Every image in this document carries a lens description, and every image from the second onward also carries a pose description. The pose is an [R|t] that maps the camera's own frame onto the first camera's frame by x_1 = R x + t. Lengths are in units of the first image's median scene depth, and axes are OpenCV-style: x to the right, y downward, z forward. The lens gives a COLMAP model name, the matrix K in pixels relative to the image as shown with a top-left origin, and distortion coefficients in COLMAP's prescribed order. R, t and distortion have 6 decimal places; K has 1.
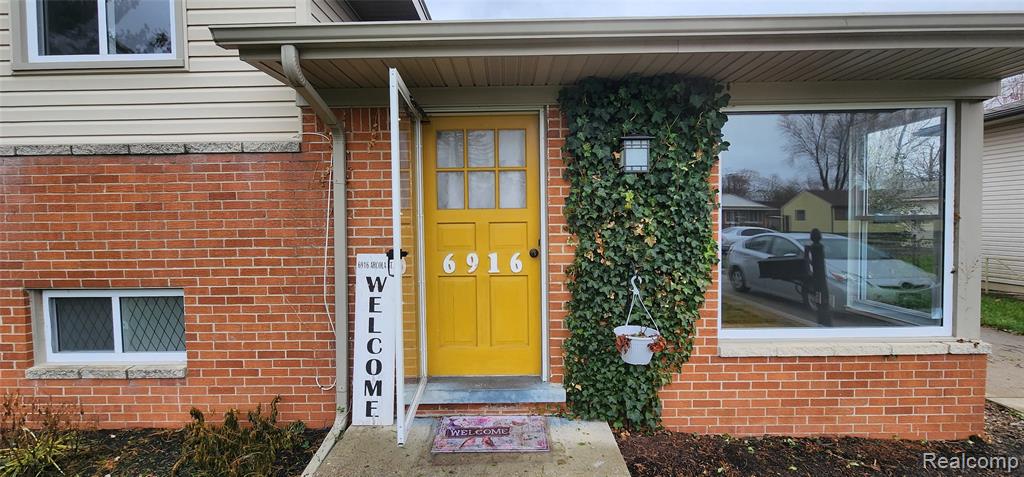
lens RADIAL K [[419.3, 0, 509.8], [0, 419.3, 236.1], [0, 0, 1]] dist [0.000045, -0.000696]
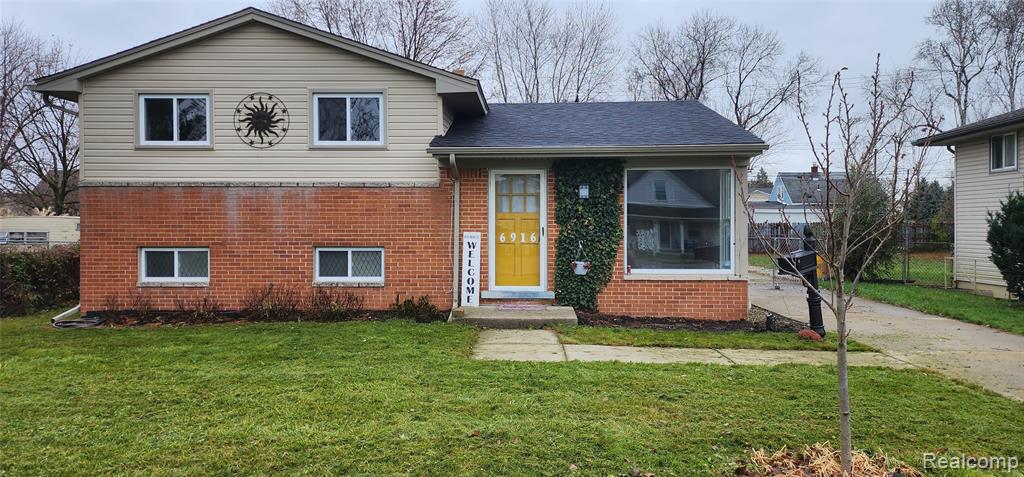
lens RADIAL K [[613.7, 0, 525.0], [0, 613.7, 217.0], [0, 0, 1]] dist [0.085486, -0.064212]
pose [[0.999716, 0.011910, -0.020659, 0.036940], [-0.012779, 0.999015, -0.042494, 0.099462], [0.020133, 0.042746, 0.998883, -2.325486]]
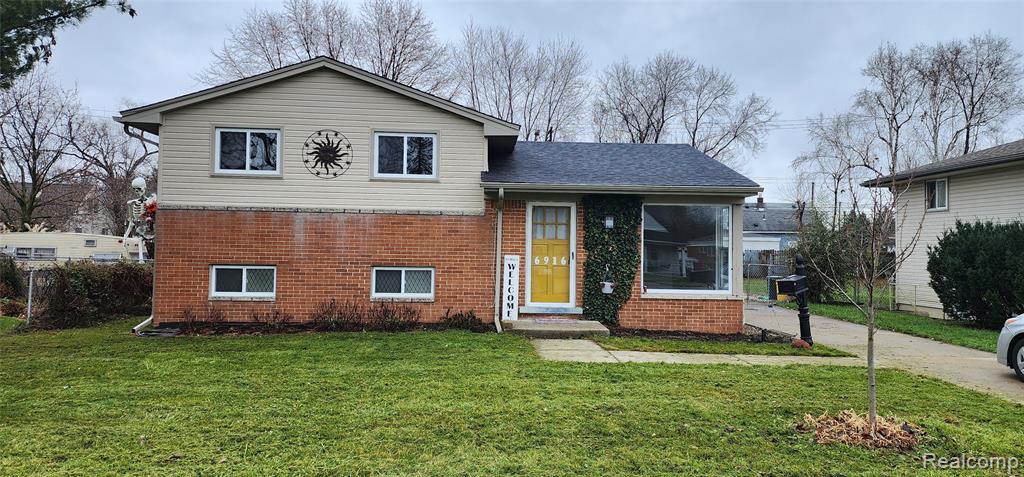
lens RADIAL K [[613.7, 0, 525.0], [0, 613.7, 217.0], [0, 0, 1]] dist [0.085486, -0.064212]
pose [[0.997310, 0.032389, 0.065750, -0.498179], [-0.027099, 0.996442, -0.079800, 0.108671], [-0.068100, 0.077804, 0.994640, -2.854240]]
